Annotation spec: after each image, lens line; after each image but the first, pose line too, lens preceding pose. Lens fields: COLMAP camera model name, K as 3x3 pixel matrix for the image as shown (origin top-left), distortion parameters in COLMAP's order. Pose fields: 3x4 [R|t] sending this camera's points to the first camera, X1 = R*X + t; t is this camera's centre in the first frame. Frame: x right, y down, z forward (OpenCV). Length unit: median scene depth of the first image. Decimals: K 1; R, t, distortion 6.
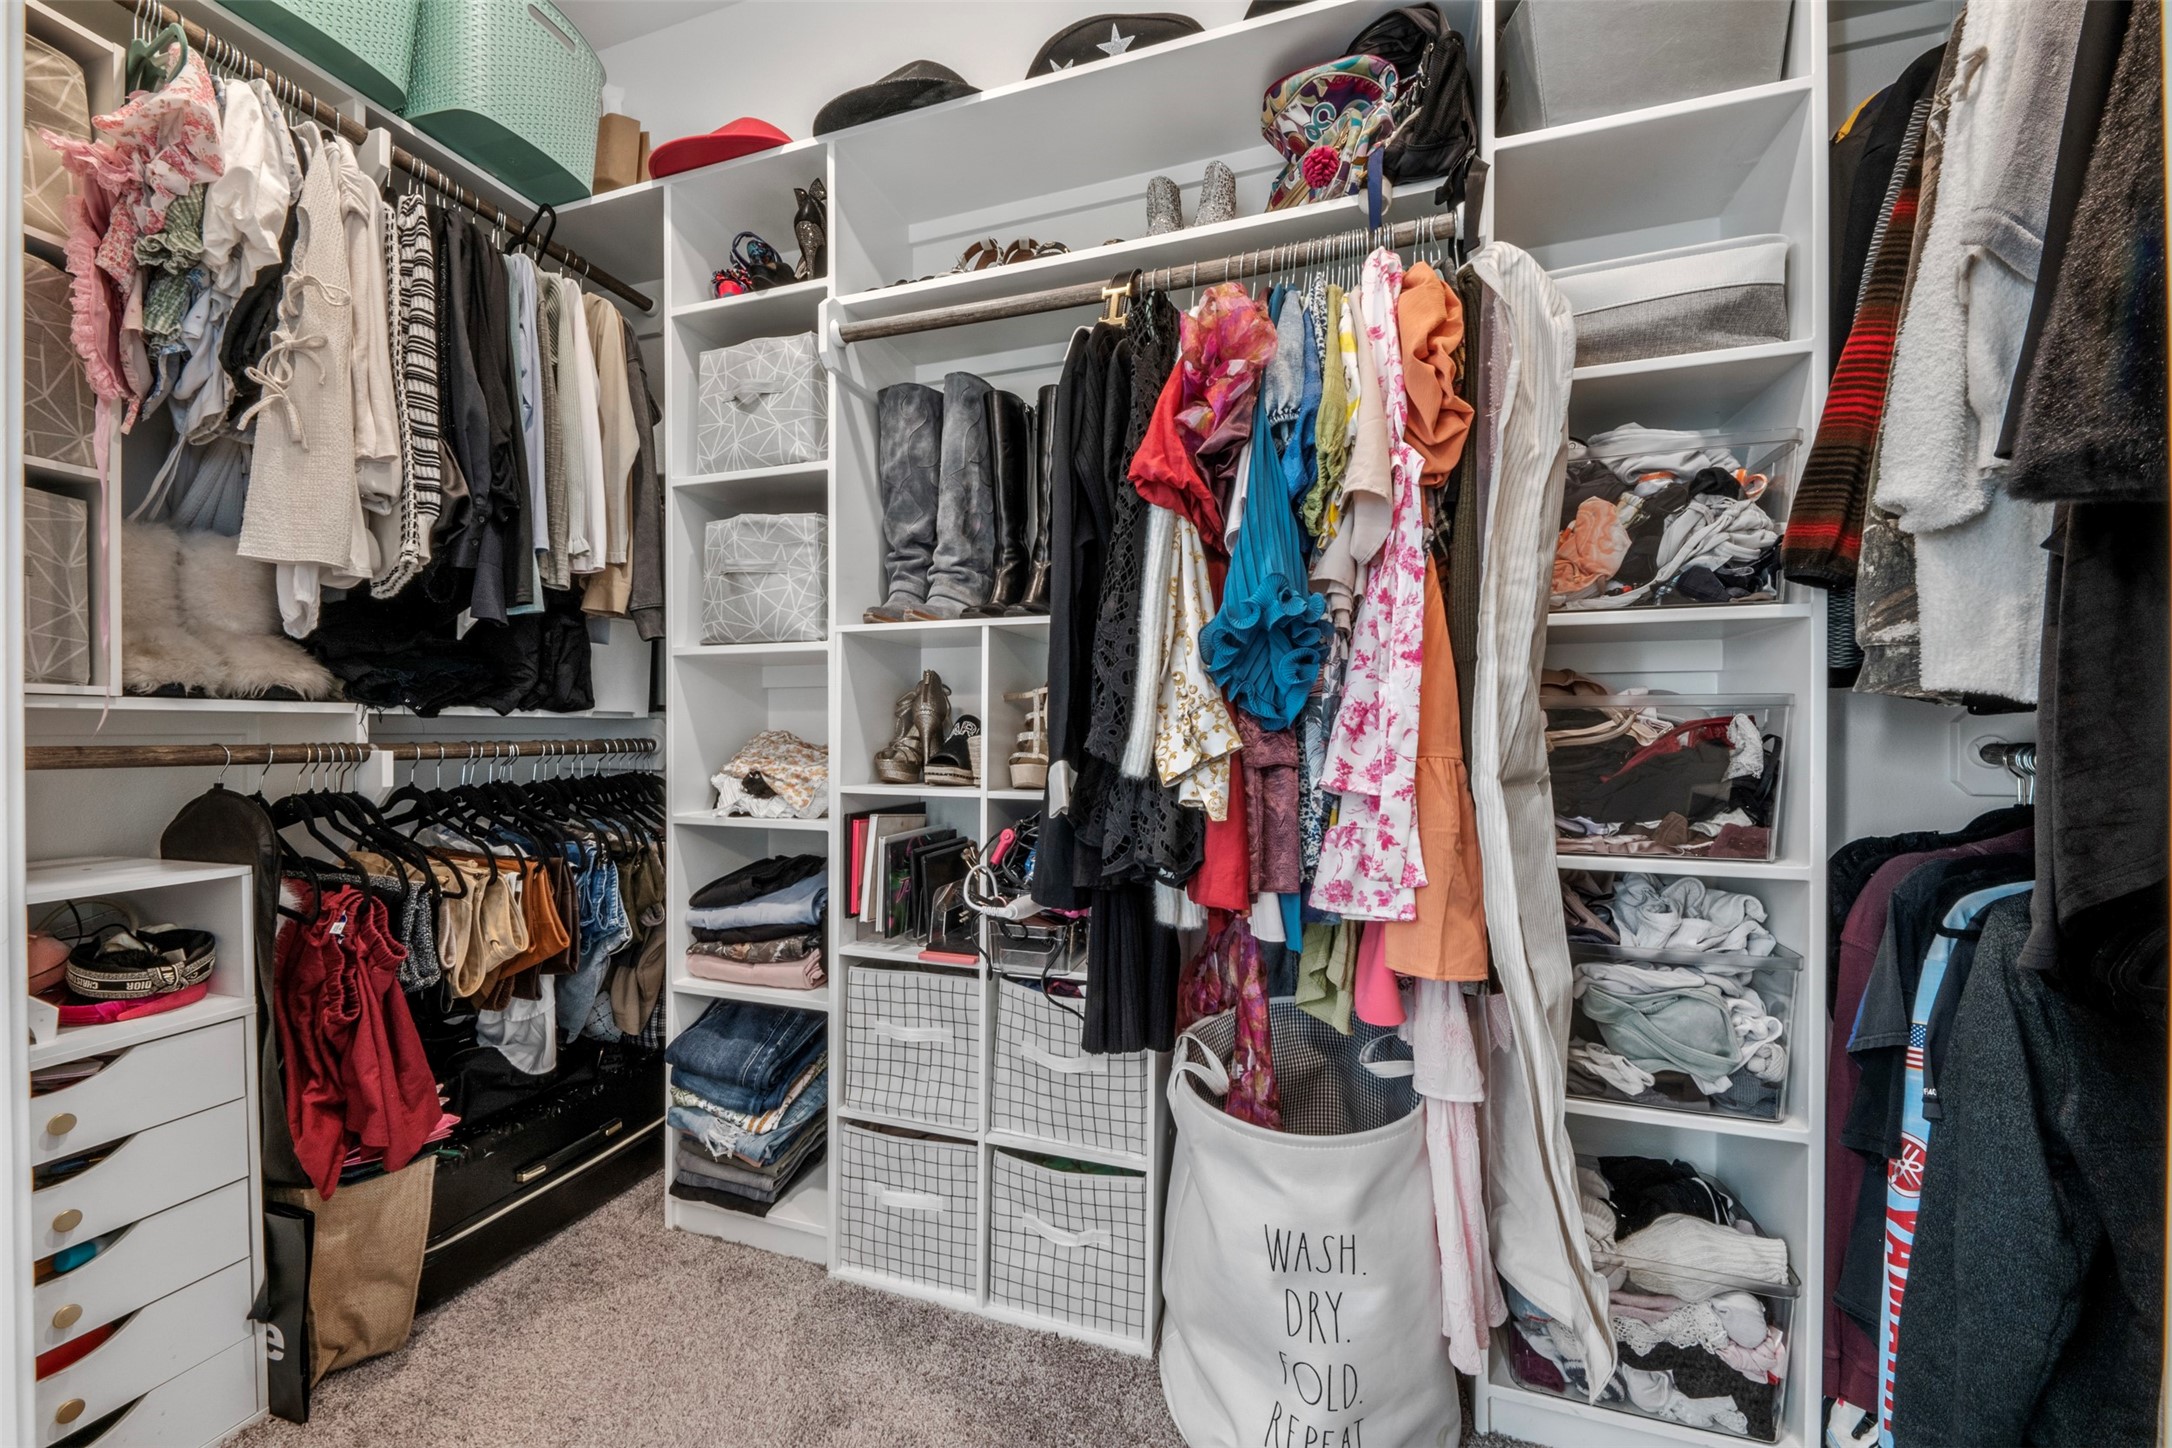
lens RADIAL K [[822.1, 0, 1084.5], [0, 822.1, 739.1], [0, 0, 1]] dist [0.000411, 0.000026]
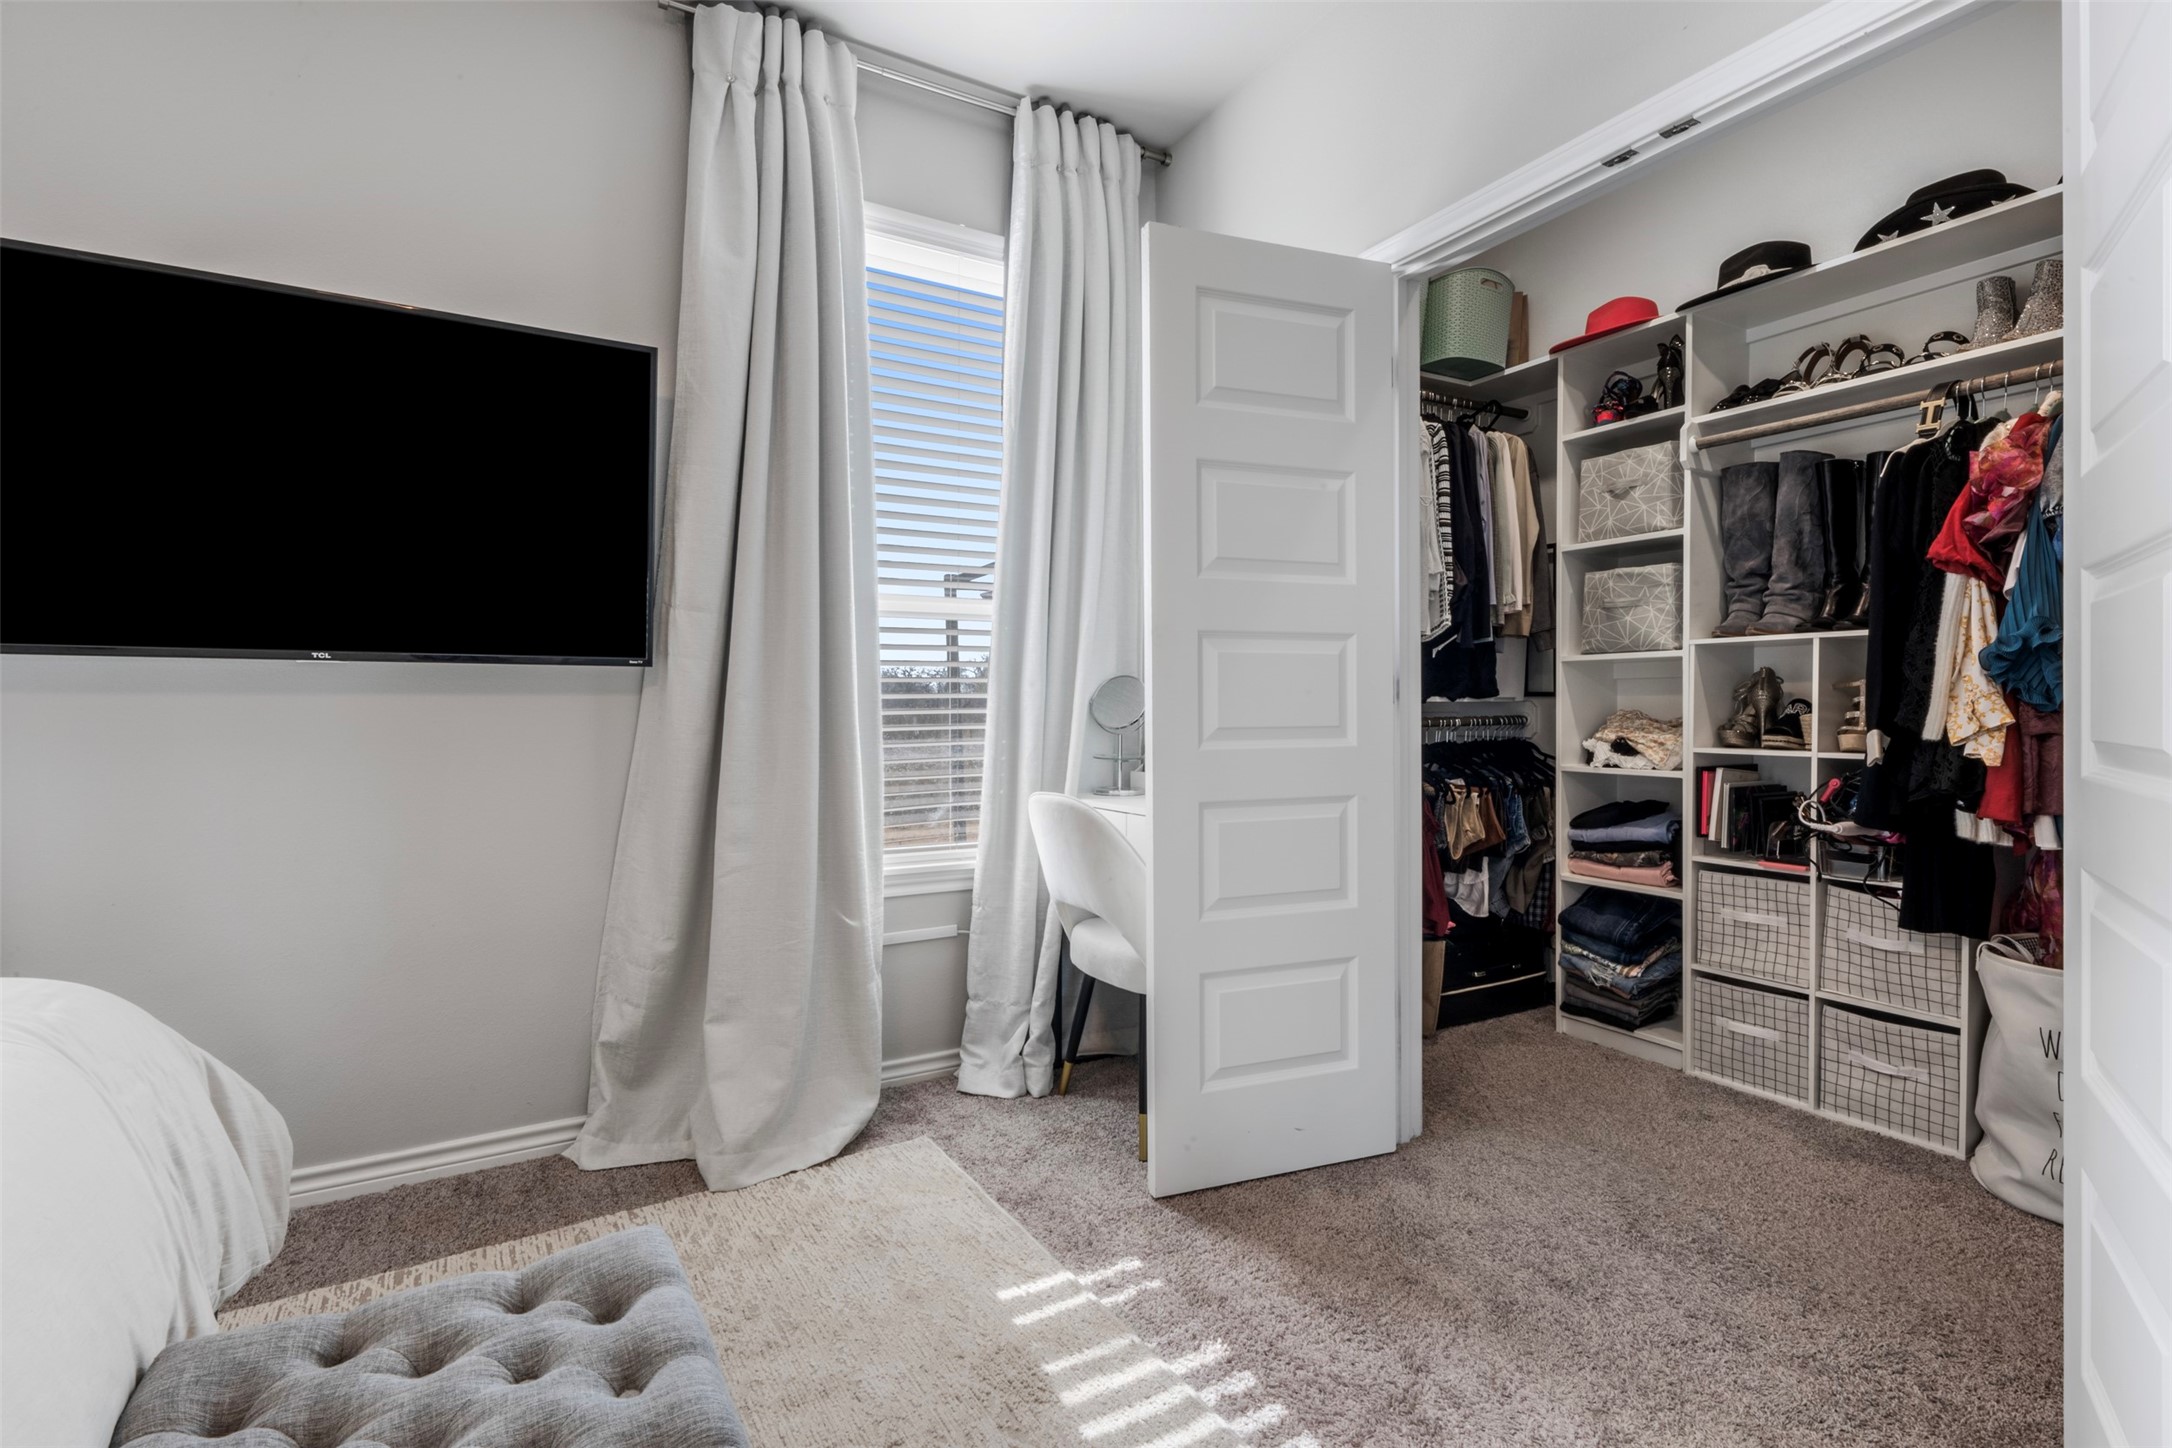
lens RADIAL K [[1002.1, 0, 1078.8], [0, 1002.1, 718.8], [0, 0, 1]] dist [0.019647, -0.003180]
pose [[0.735542, 0.003332, -0.677471, 0.122331], [-0.000595, 0.999991, 0.004271, -0.002279], [0.677479, -0.002738, 0.735537, -1.102872]]
